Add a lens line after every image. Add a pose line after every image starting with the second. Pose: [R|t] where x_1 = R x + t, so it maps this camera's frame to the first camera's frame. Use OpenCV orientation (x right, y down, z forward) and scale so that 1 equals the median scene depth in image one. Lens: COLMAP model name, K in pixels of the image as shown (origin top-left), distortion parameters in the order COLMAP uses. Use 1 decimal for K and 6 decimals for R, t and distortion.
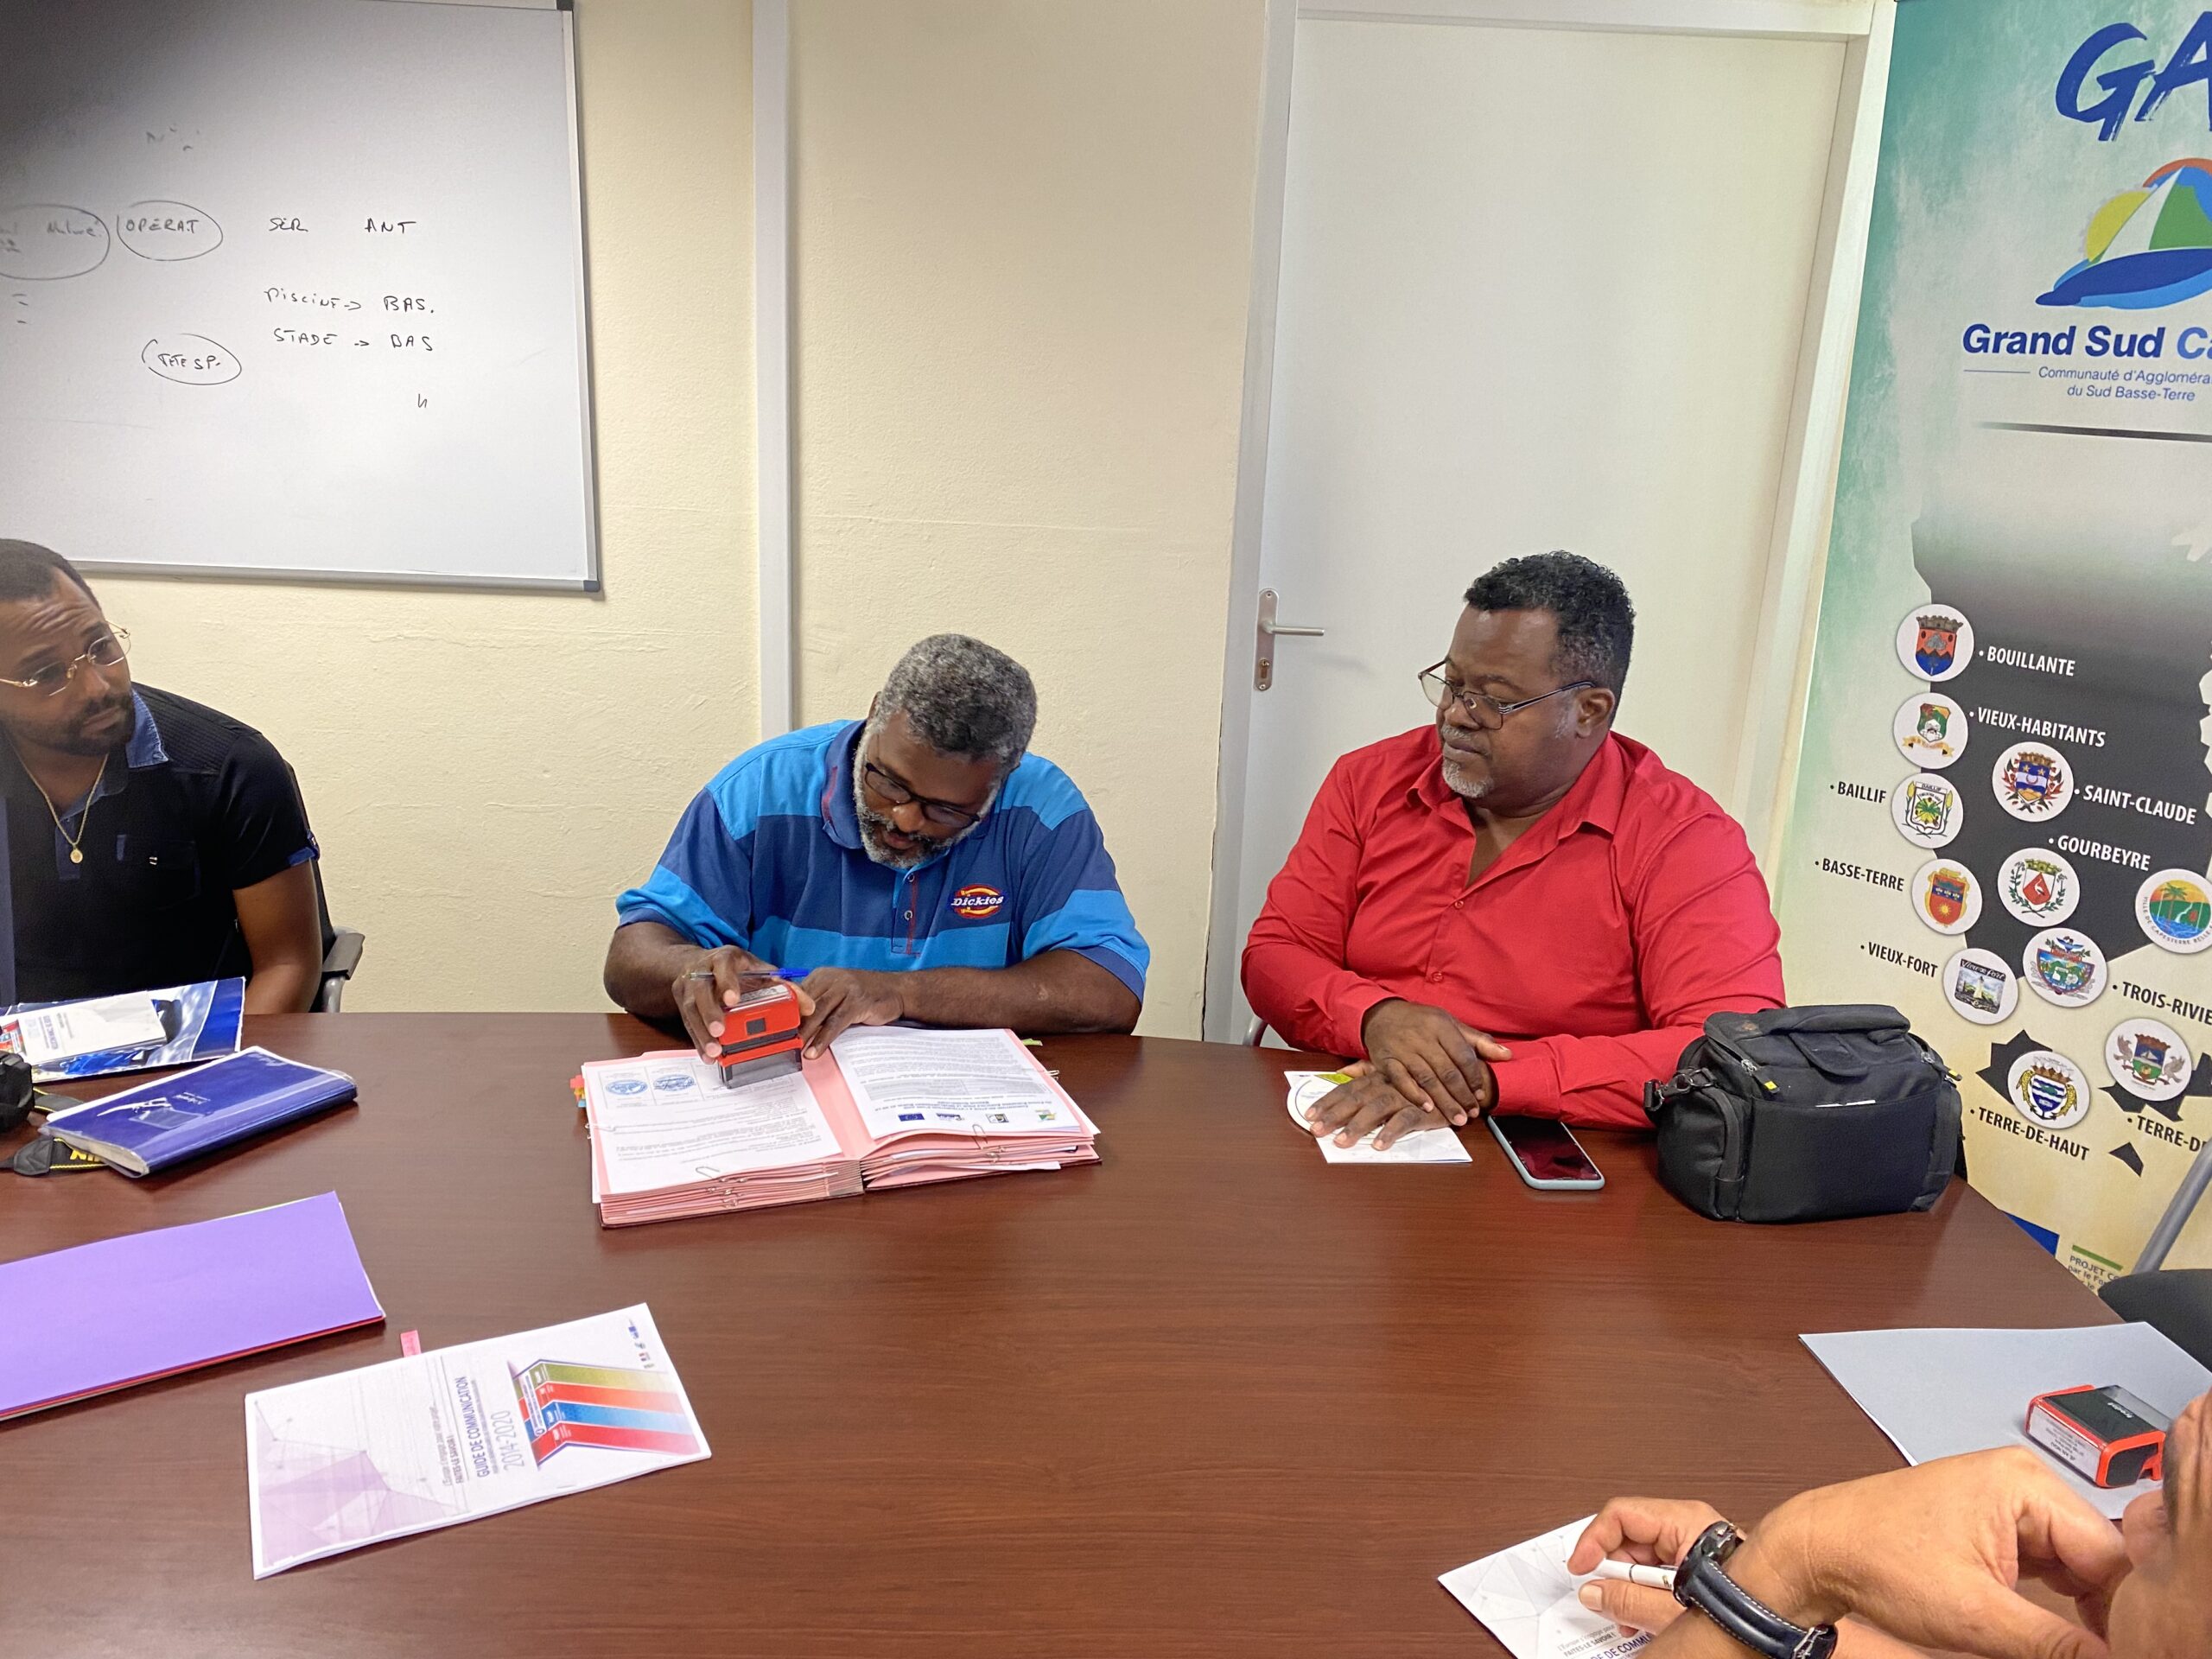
lens RADIAL K [[1688.4, 0, 1108.6], [0, 1688.4, 824.7], [0, 0, 1]] dist [0.010994, -0.010196]
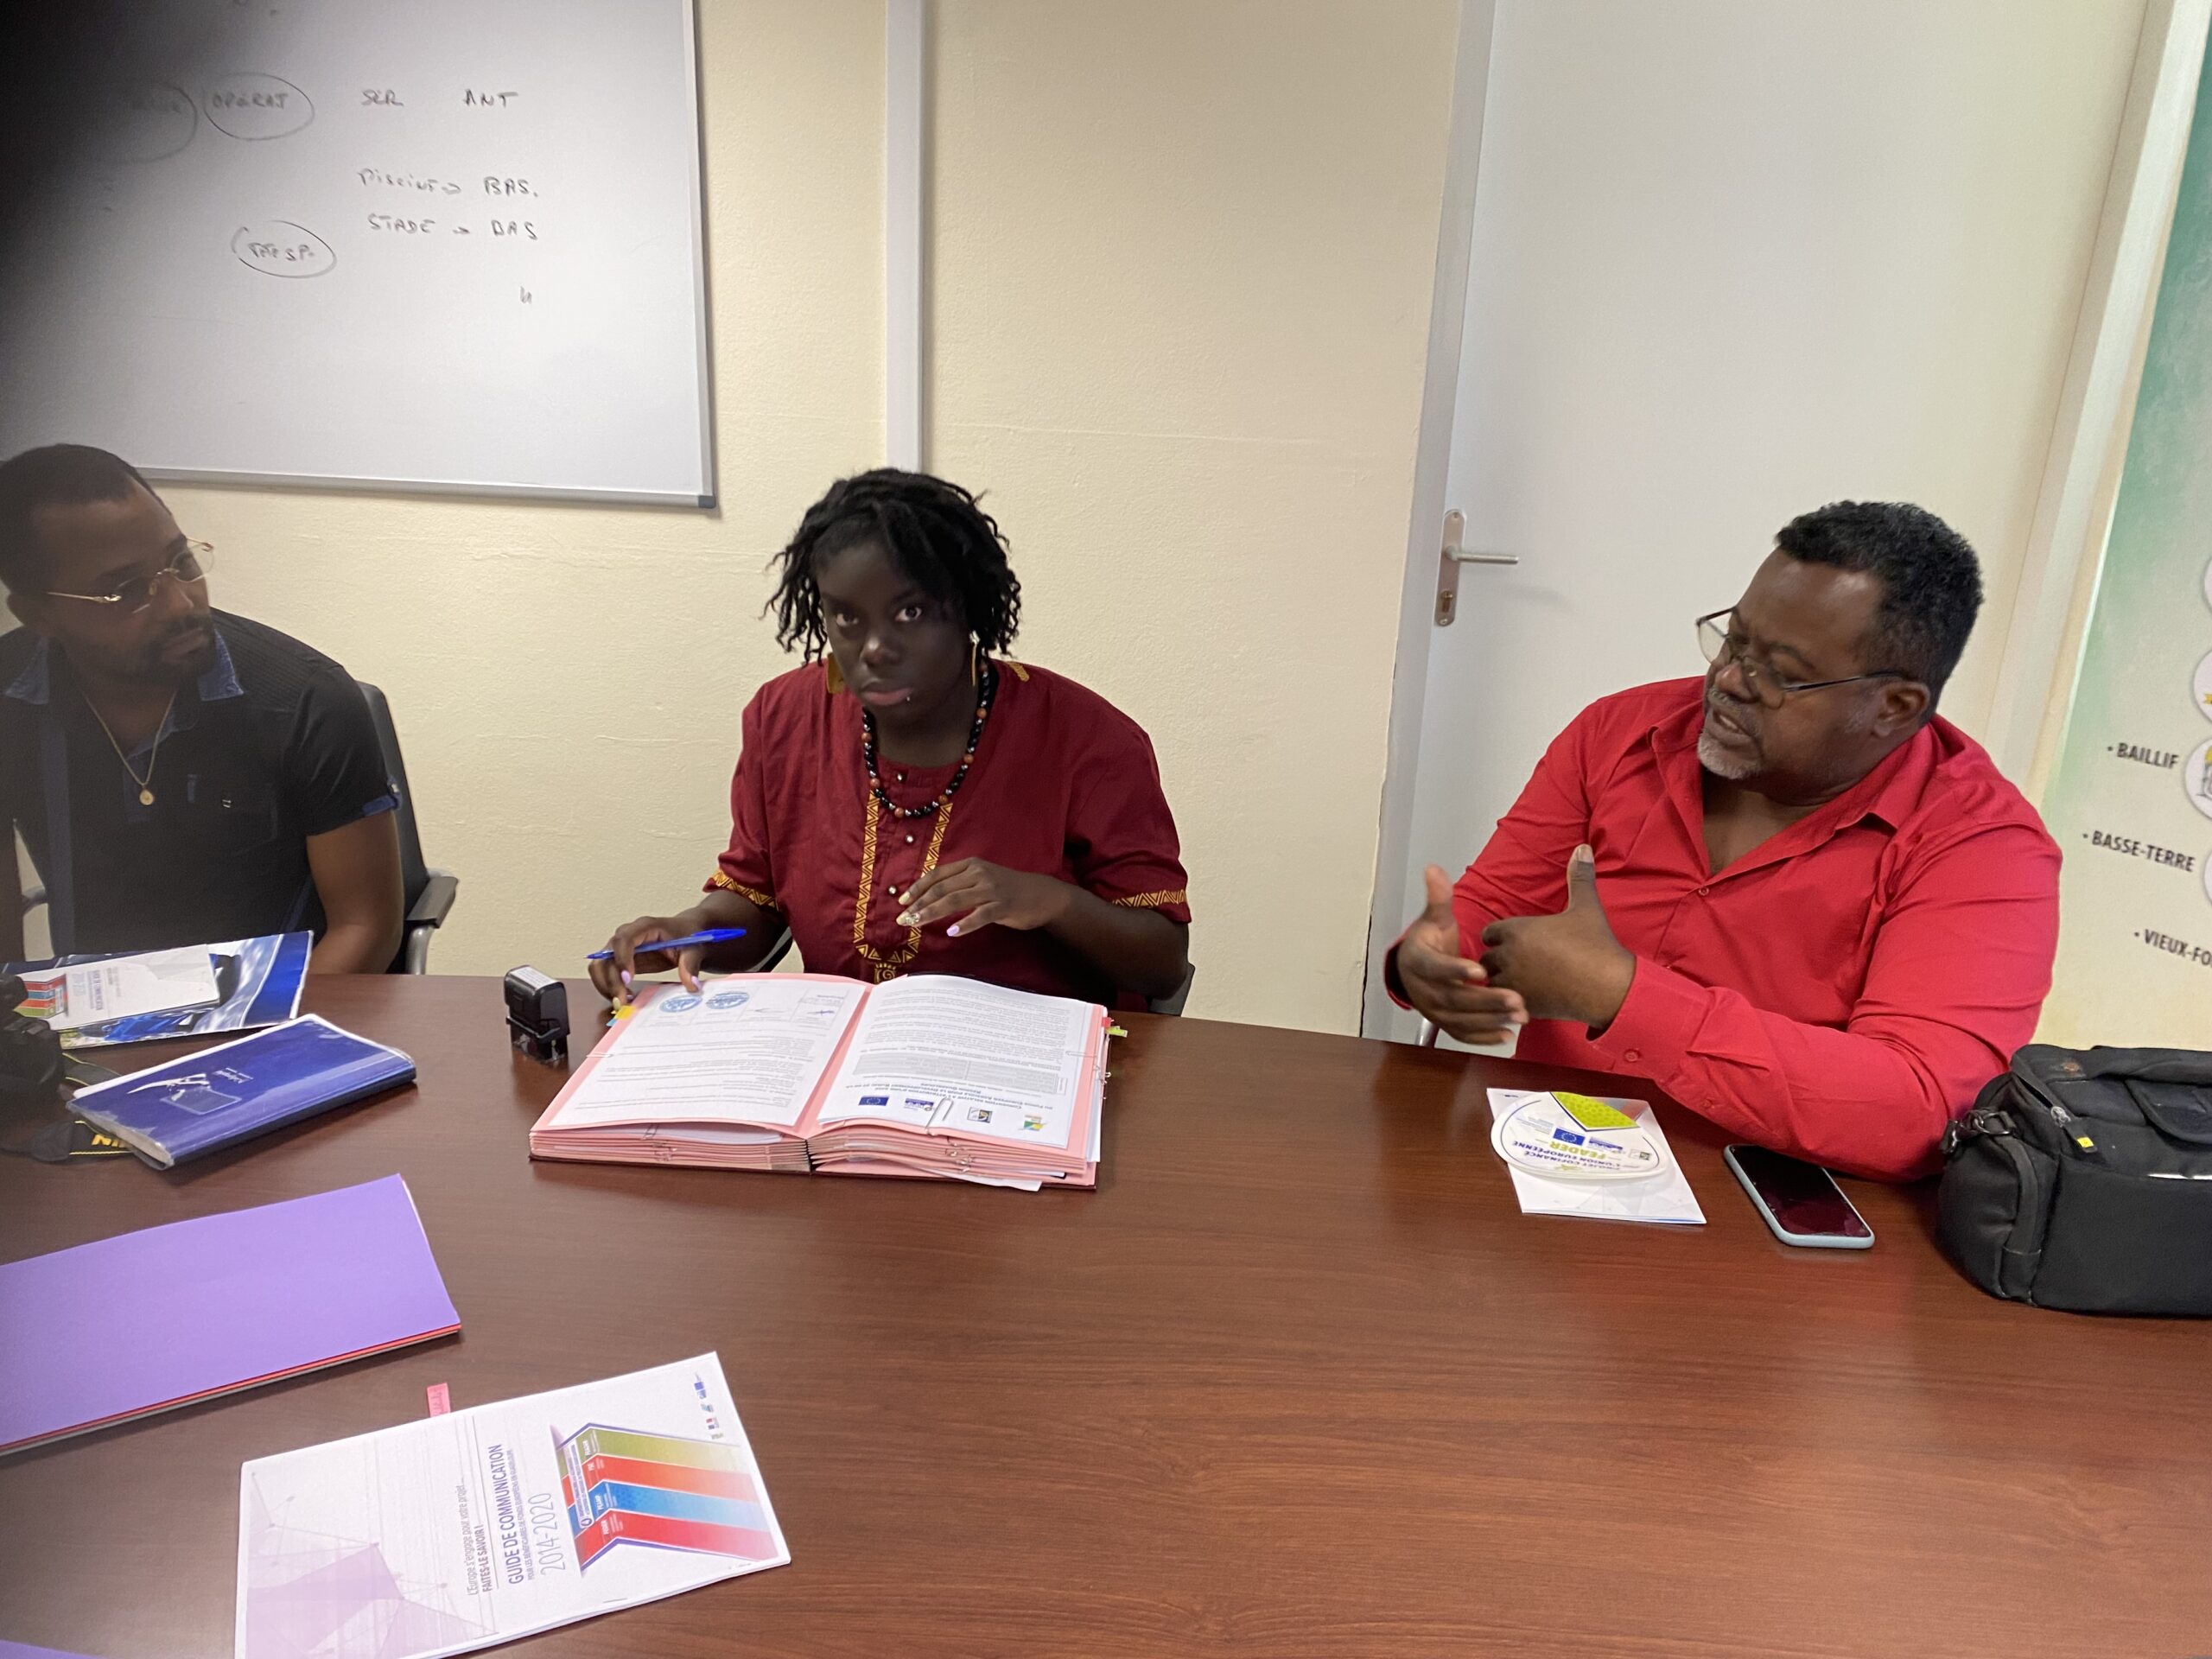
lens RADIAL K [[1688.4, 0, 1103.1], [0, 1688.4, 853.0], [0, 0, 1]] dist [0.010994, -0.010196]
pose [[0.996083, 0.025974, -0.084527, -0.009990], [-0.020914, 0.997967, 0.060211, -0.011737], [0.085920, -0.058207, 0.994600, 0.106352]]
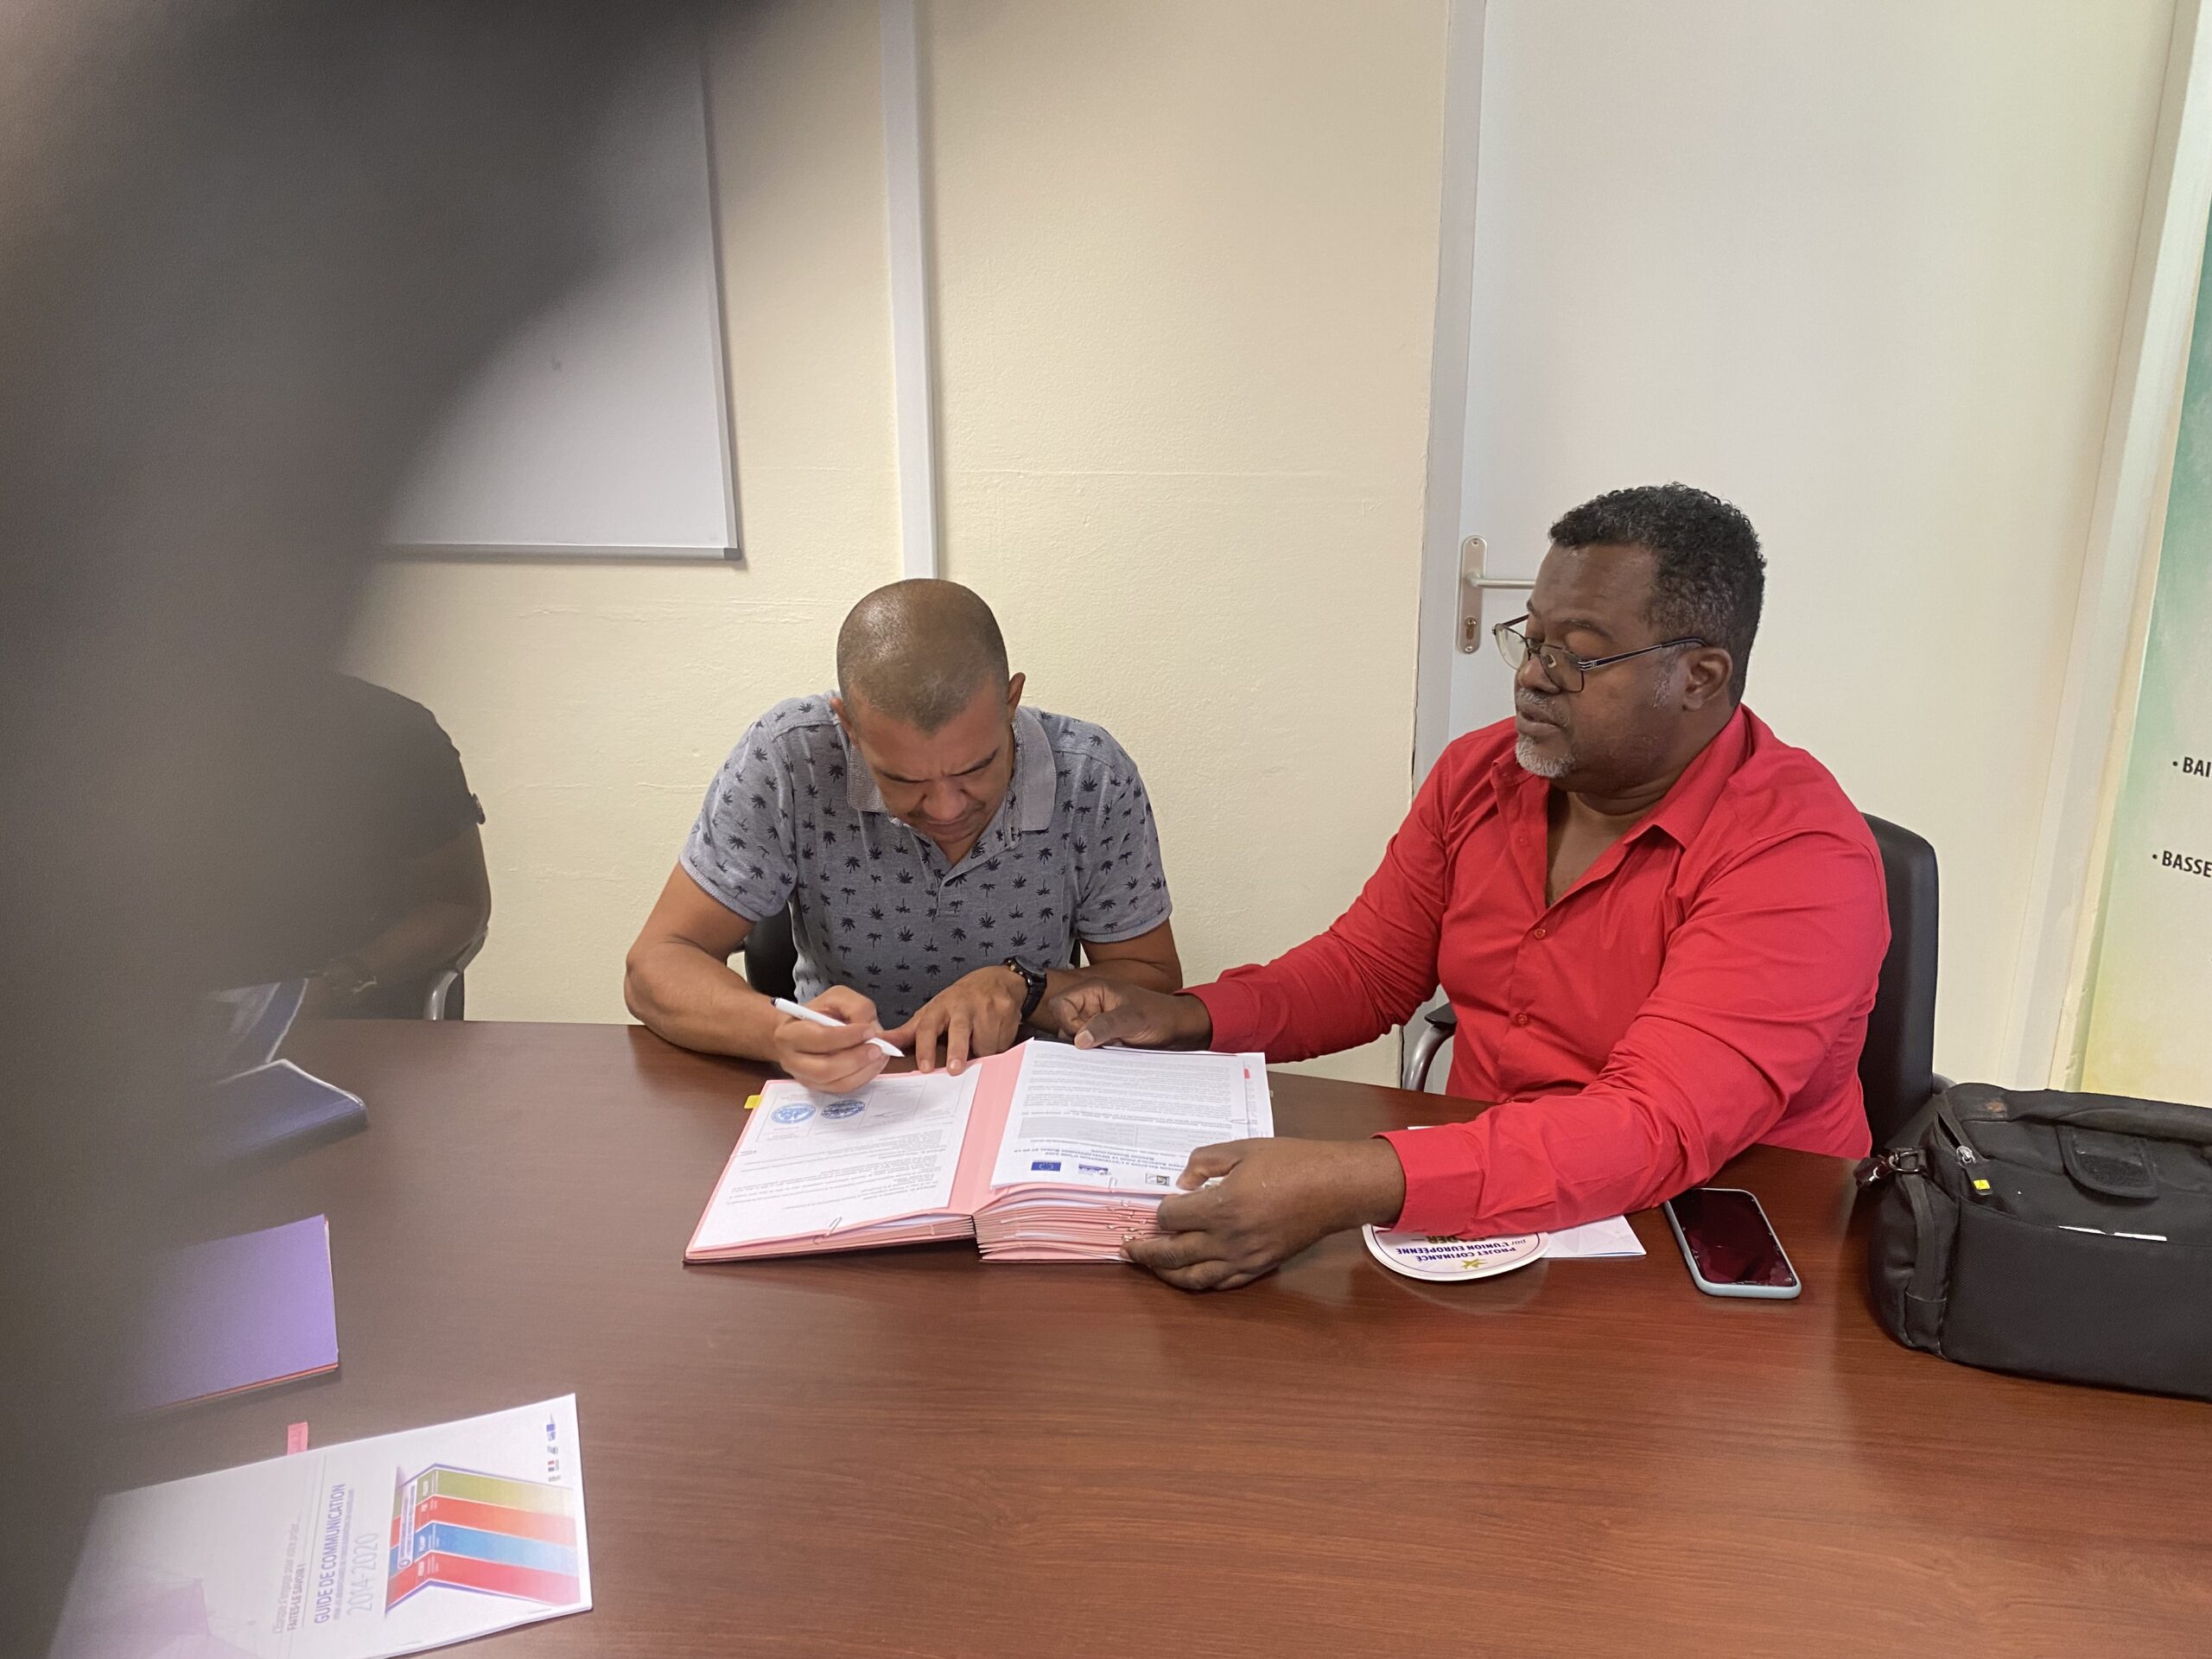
lens RADIAL K [[1688.4, 0, 1104.4], [0, 1688.4, 826.7], [0, 0, 1]] dist [0.010994, -0.010196]
pose [[0.983791, 0.004087, -0.179272, 0.076082], [0.000097, 0.999728, 0.023326, -0.012450], [0.179319, -0.022965, 0.983523, 0.121097]]
